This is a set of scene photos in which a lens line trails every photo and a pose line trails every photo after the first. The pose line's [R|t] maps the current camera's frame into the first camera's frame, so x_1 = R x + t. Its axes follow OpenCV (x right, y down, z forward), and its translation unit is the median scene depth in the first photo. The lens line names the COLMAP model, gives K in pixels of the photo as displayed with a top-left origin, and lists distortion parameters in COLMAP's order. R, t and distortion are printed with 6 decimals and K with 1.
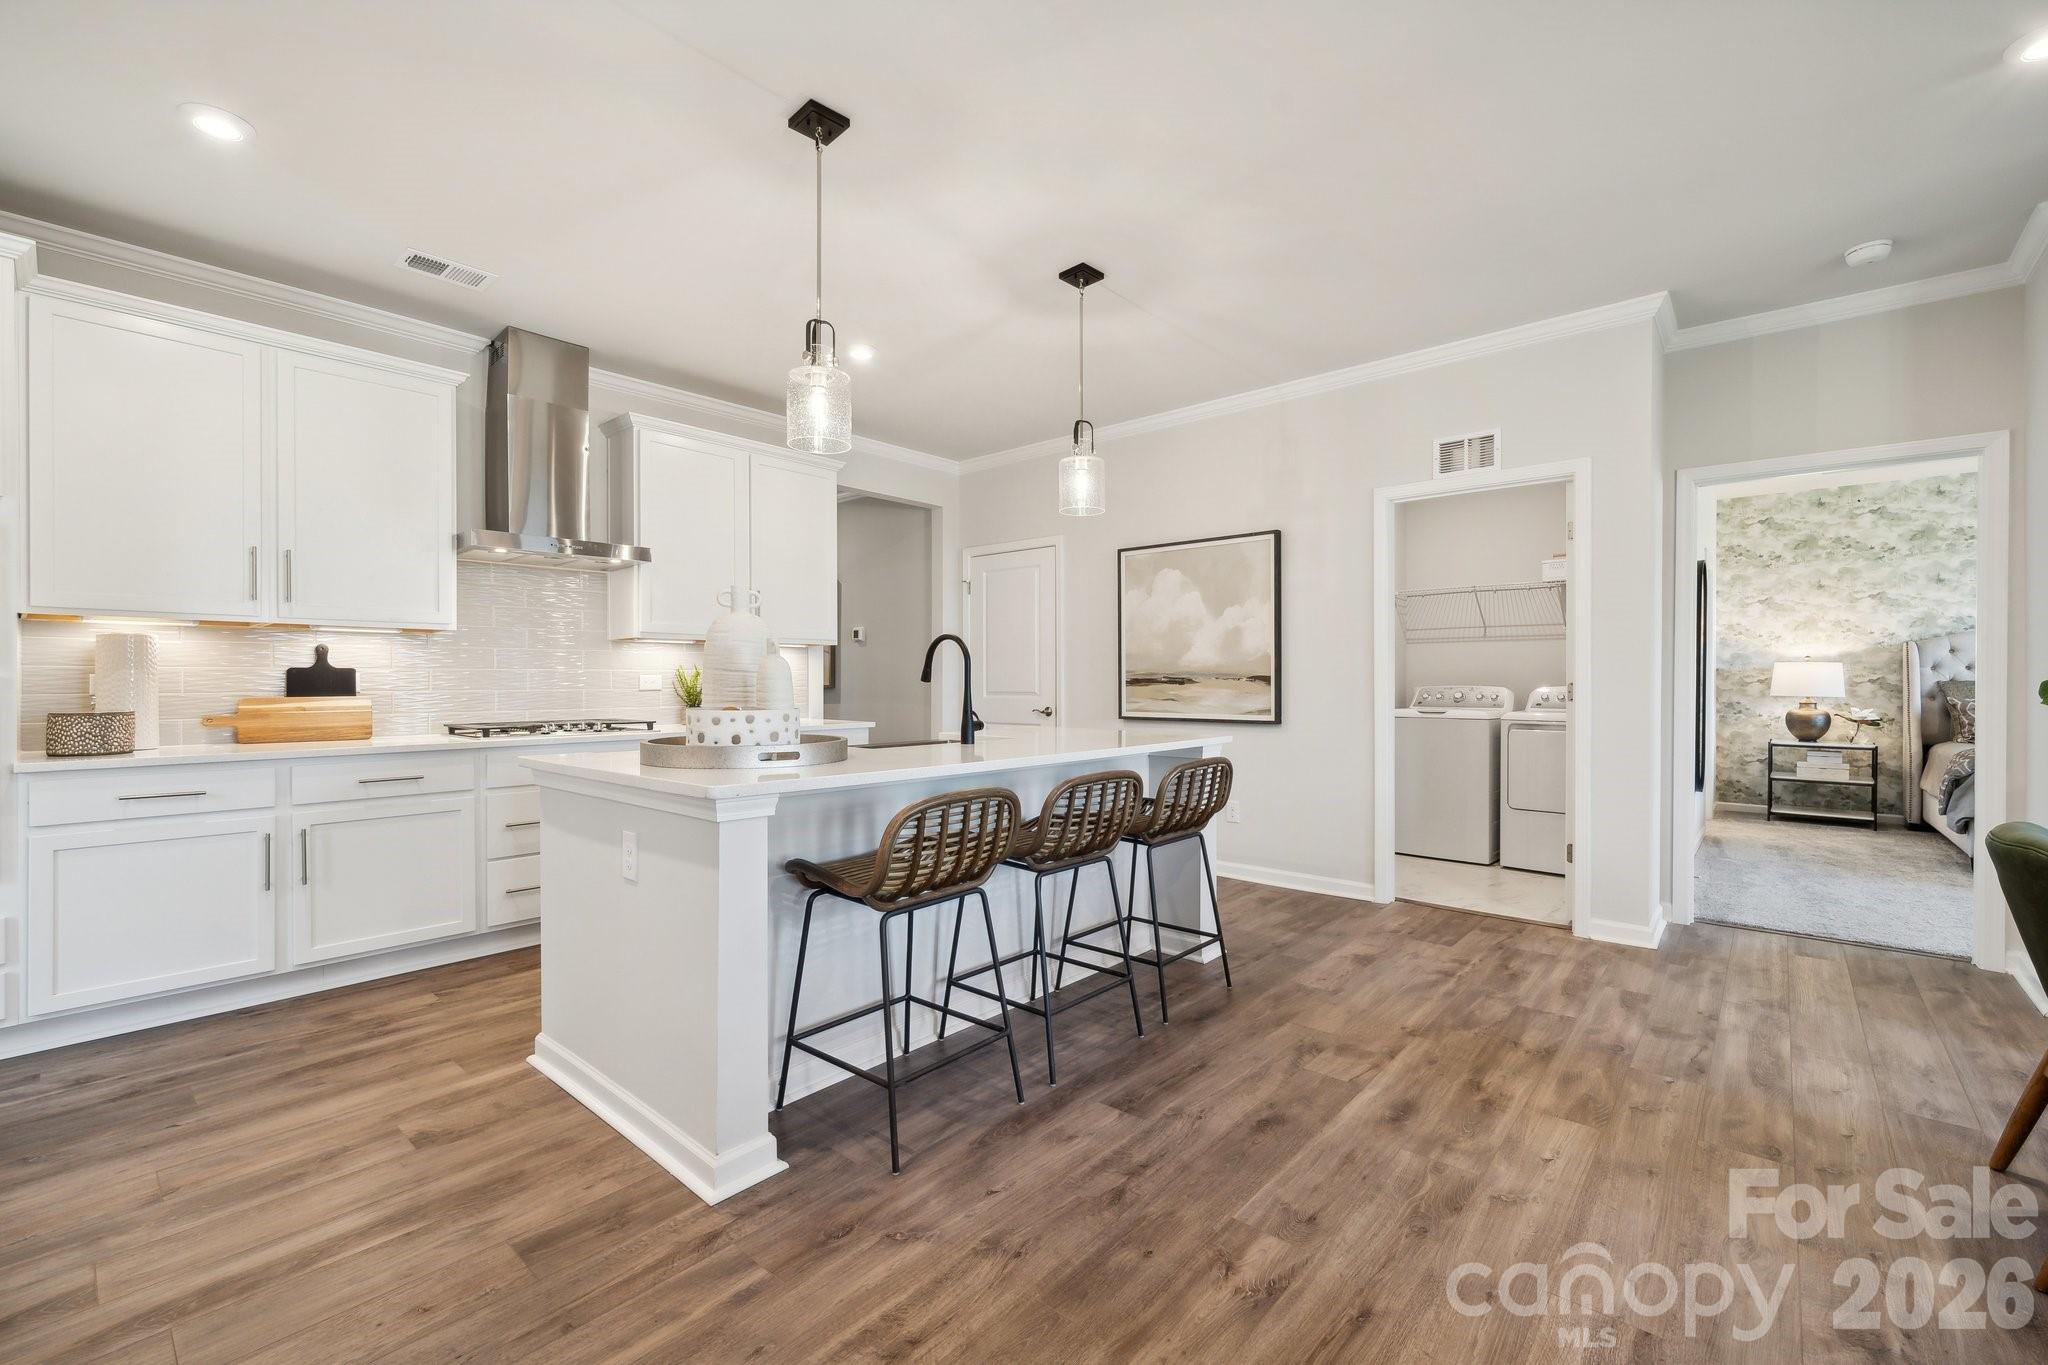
lens RADIAL K [[853.8, 0, 1030.3], [0, 853.8, 686.4], [0, 0, 1]] dist [0.000137, -0.000437]
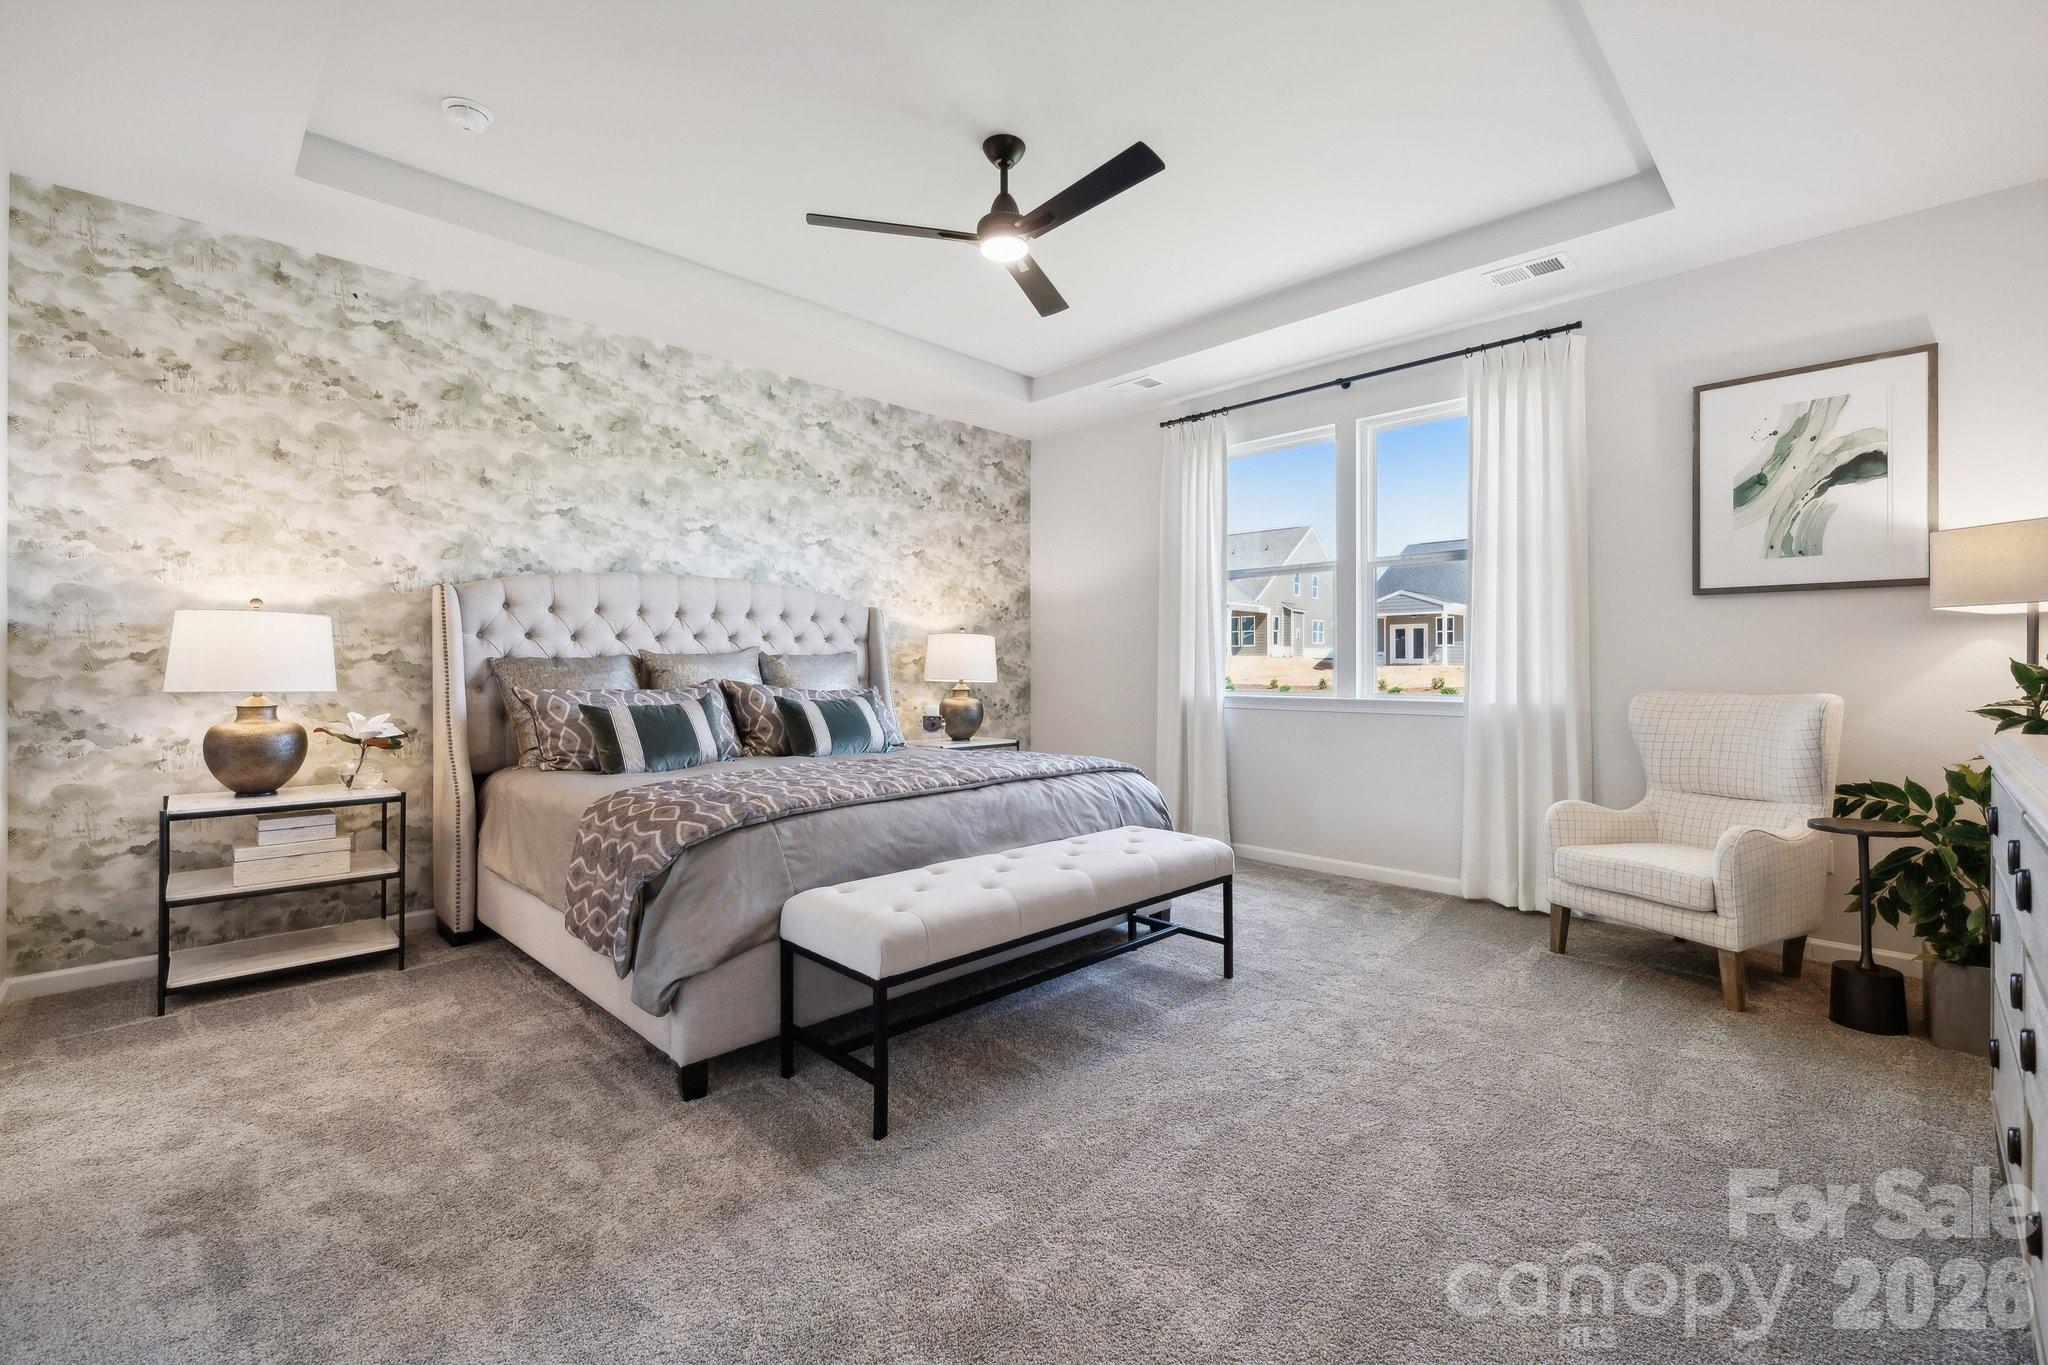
lens RADIAL K [[853.8, 0, 1028.0], [0, 853.8, 662.3], [0, 0, 1]] dist [-0.000697, 0.000300]
pose [[0.056352, 0.005239, 0.998397, 0.498425], [0.006916, 0.999960, -0.005637, 0.001944], [-0.998387, 0.007222, 0.056313, 0.582613]]
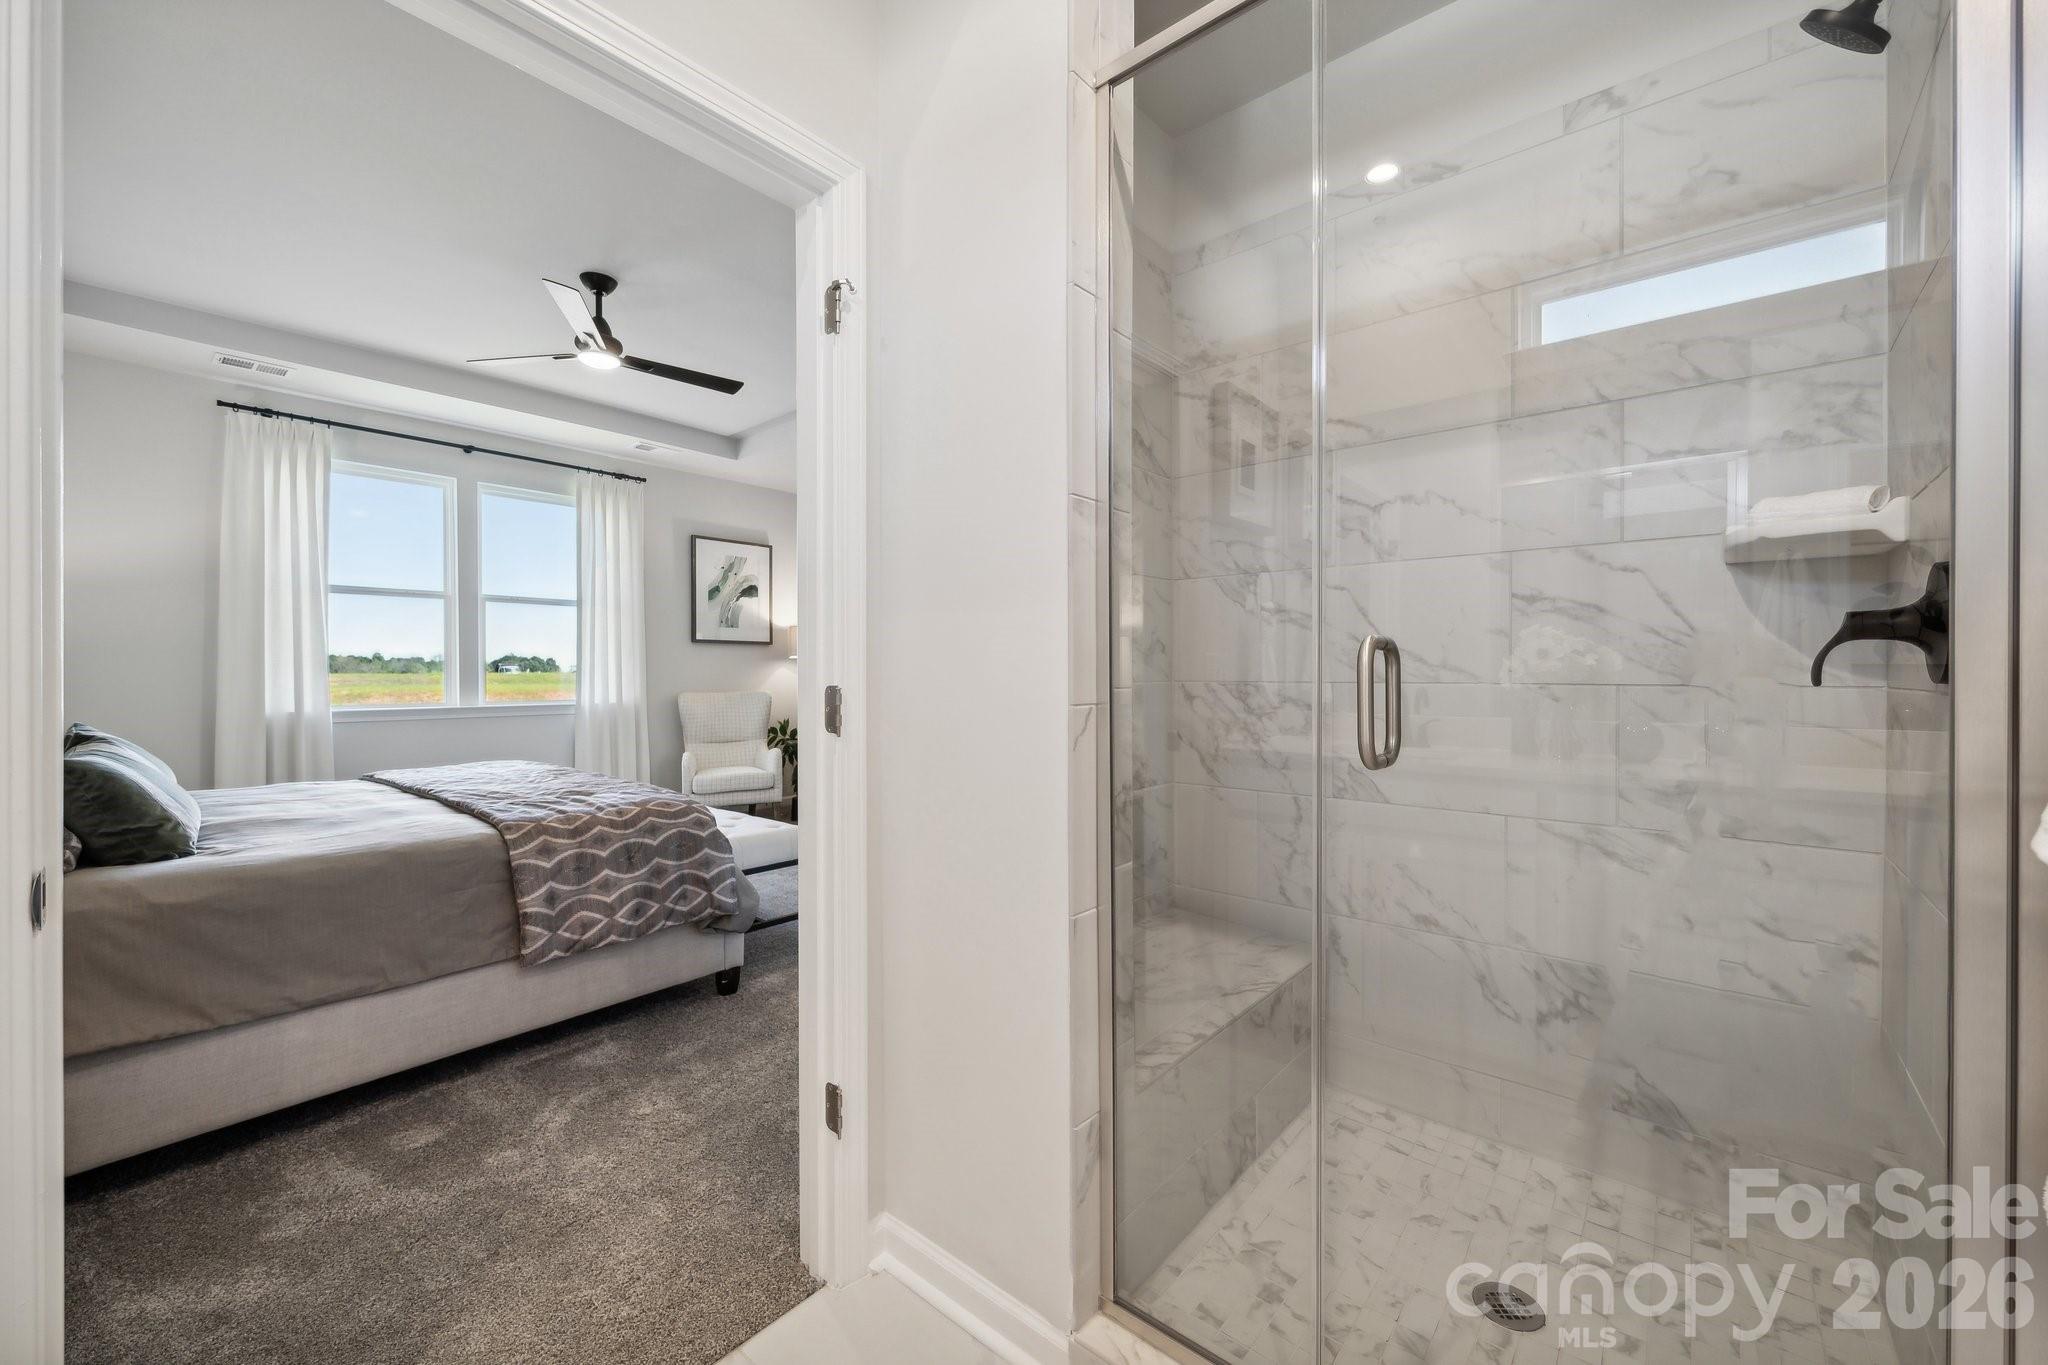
lens RADIAL K [[813.9, 0, 1024.0], [0, 813.9, 682.5], [0, 0, 1]] dist [0.000478, 0.000098]
pose [[-0.999974, 0.001913, -0.006965, 2.079478], [0.001753, 0.999737, 0.022876, -0.147164], [0.007007, 0.022863, -0.999714, 6.490242]]
